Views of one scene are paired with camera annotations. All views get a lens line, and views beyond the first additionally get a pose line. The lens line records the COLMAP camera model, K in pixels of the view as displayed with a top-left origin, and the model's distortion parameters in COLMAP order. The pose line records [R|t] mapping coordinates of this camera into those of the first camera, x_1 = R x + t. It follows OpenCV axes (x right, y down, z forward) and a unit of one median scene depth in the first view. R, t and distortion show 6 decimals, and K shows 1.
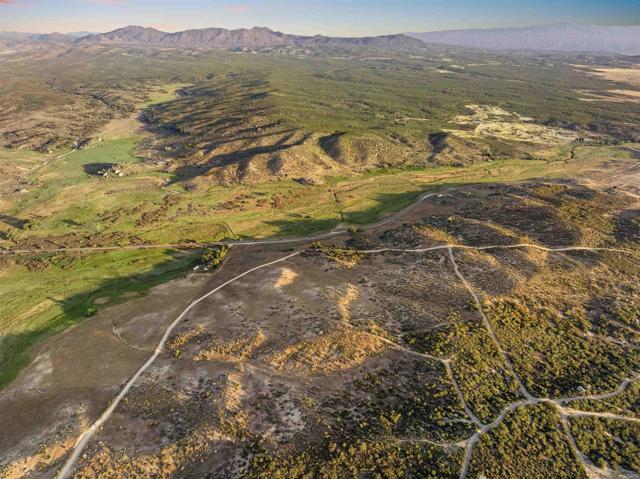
lens RADIAL K [[449.2, 0, 324.4], [0, 449.2, 235.9], [0, 0, 1]] dist [-0.037671, 0.007938]
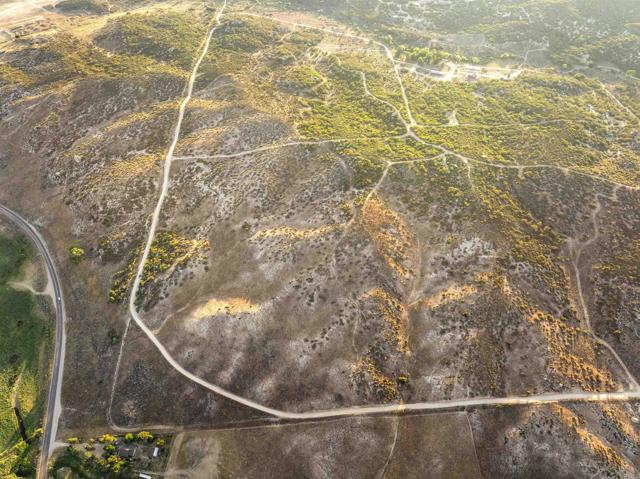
lens RADIAL K [[449.2, 0, 324.4], [0, 449.2, 235.9], [0, 0, 1]] dist [-0.037671, 0.007938]
pose [[-0.135432, -0.749176, 0.648377, -0.273234], [0.417571, 0.550289, 0.723061, -0.243005], [-0.898494, 0.368670, 0.238307, 0.337297]]
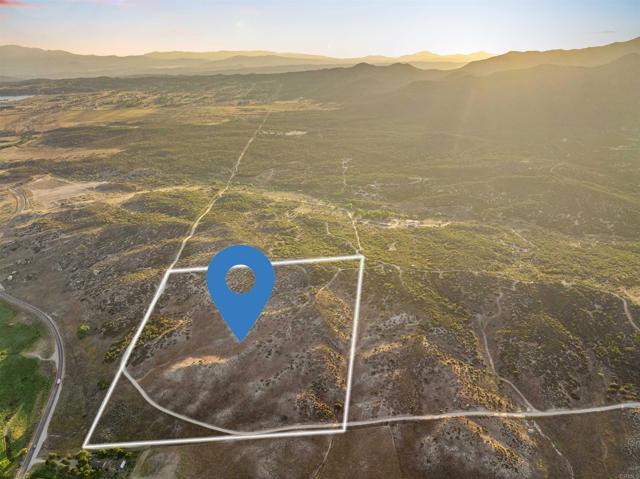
lens RADIAL K [[448.2, 0, 324.2], [0, 448.2, 239.0], [0, 0, 1]] dist [-0.033049, 0.002529]
pose [[-0.138816, -0.394237, 0.908464, -0.462700], [0.411170, 0.811598, 0.415029, -0.209564], [-0.900927, 0.431145, 0.049436, 0.330429]]
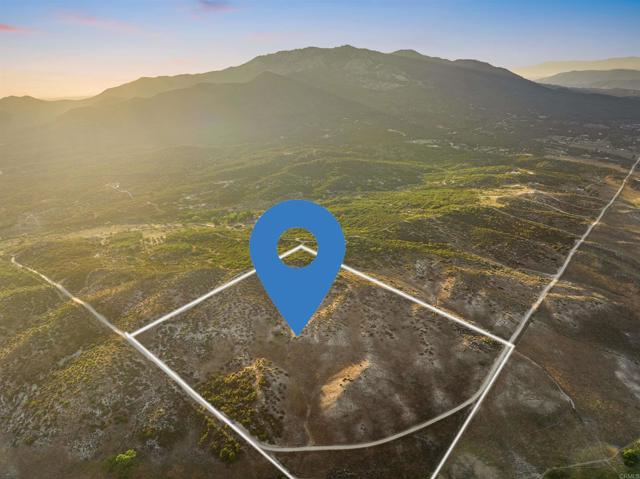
lens RADIAL K [[448.2, 0, 324.2], [0, 448.2, 239.0], [0, 0, 1]] dist [-0.033049, 0.002529]
pose [[-0.837554, -0.171609, 0.518703, -0.213058], [0.240668, 0.736435, 0.632252, -0.292928], [-0.490491, 0.654381, -0.575503, 0.691459]]
